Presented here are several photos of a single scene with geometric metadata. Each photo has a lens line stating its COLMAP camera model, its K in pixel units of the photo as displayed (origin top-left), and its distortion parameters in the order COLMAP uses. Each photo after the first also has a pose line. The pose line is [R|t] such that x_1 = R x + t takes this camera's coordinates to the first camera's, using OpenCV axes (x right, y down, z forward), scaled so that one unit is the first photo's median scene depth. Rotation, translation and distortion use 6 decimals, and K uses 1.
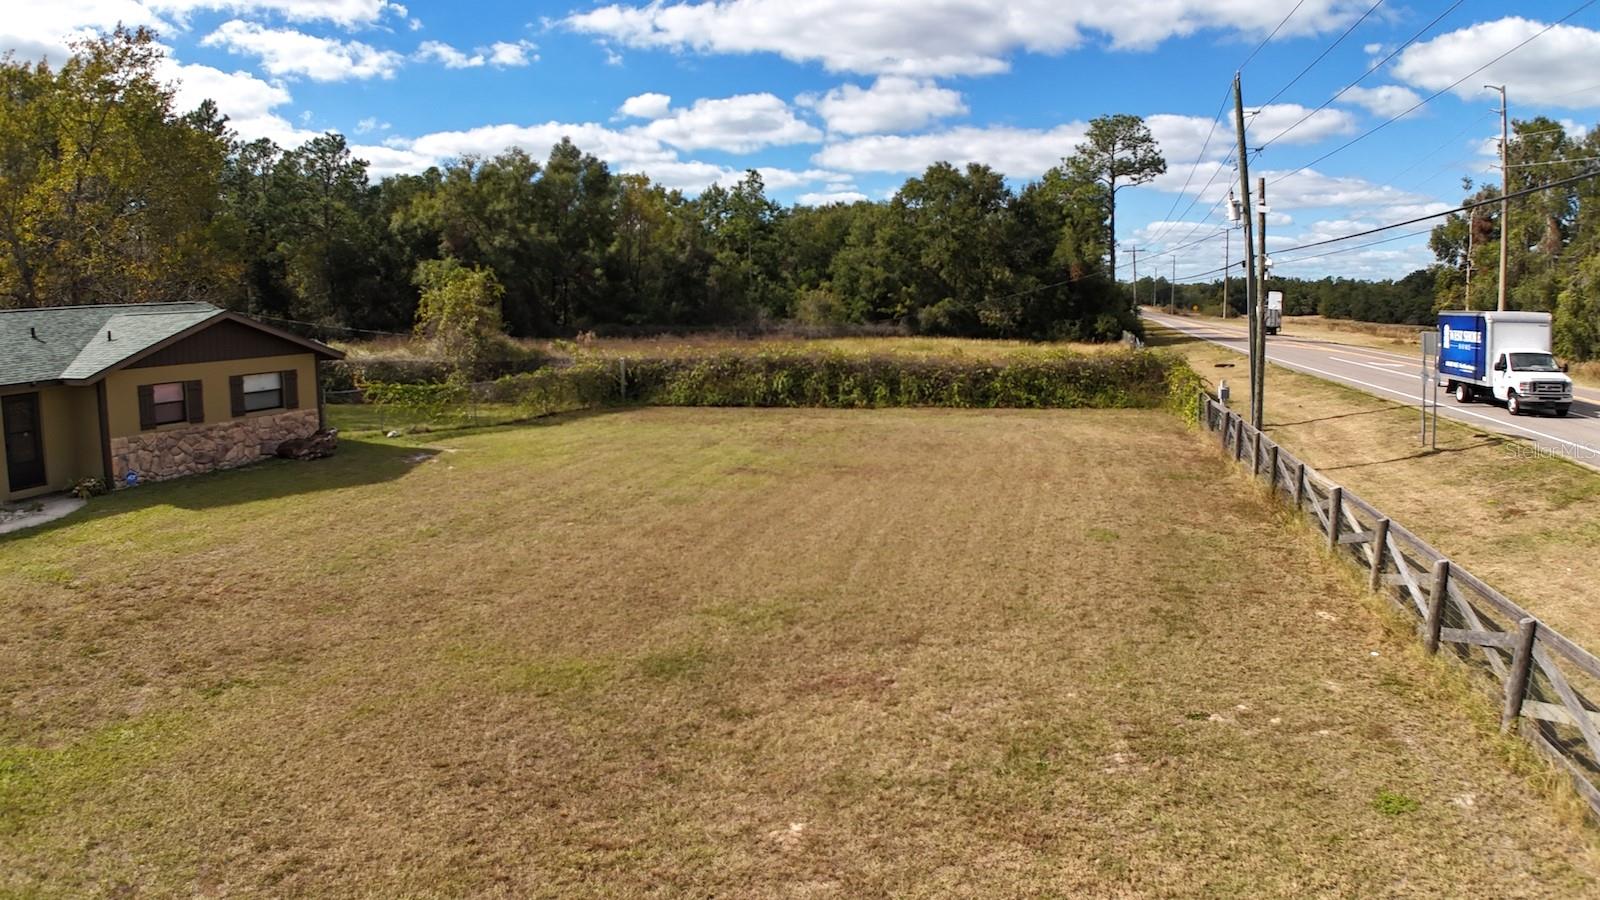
lens RADIAL K [[974.4, 0, 755.8], [0, 974.4, 454.3], [0, 0, 1]] dist [-0.160074, -0.000032]
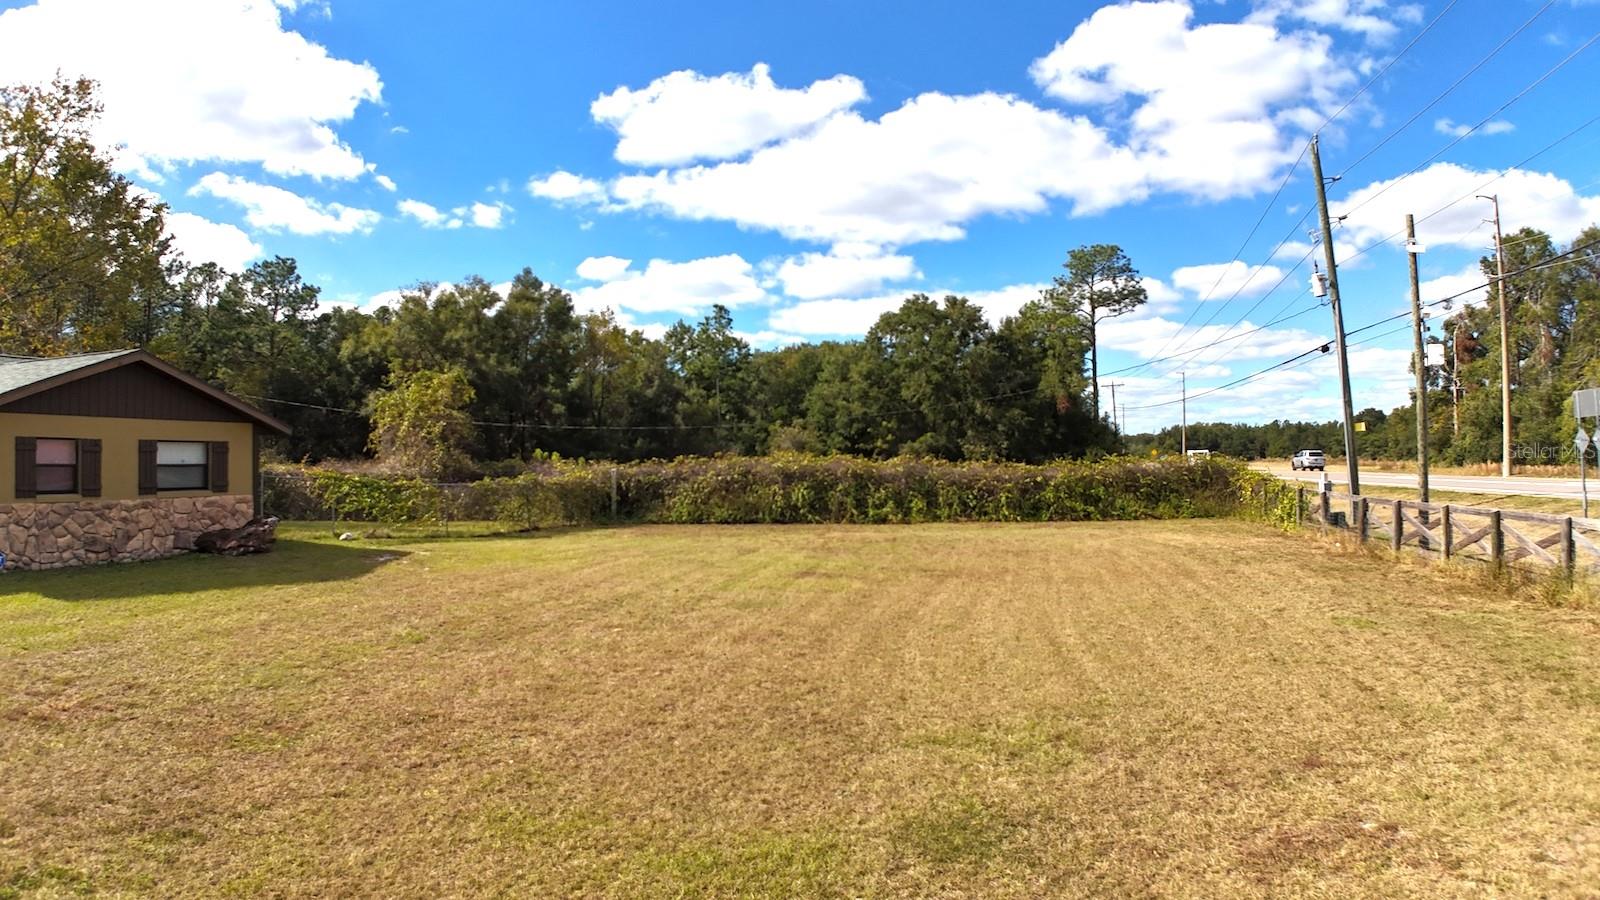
lens RADIAL K [[974.4, 0, 755.8], [0, 974.4, 454.3], [0, 0, 1]] dist [-0.160074, -0.000032]
pose [[0.998248, 0.002132, 0.059132, -0.062766], [0.007504, 0.986722, -0.162244, 0.028690], [-0.058693, 0.162404, 0.984977, 0.139843]]
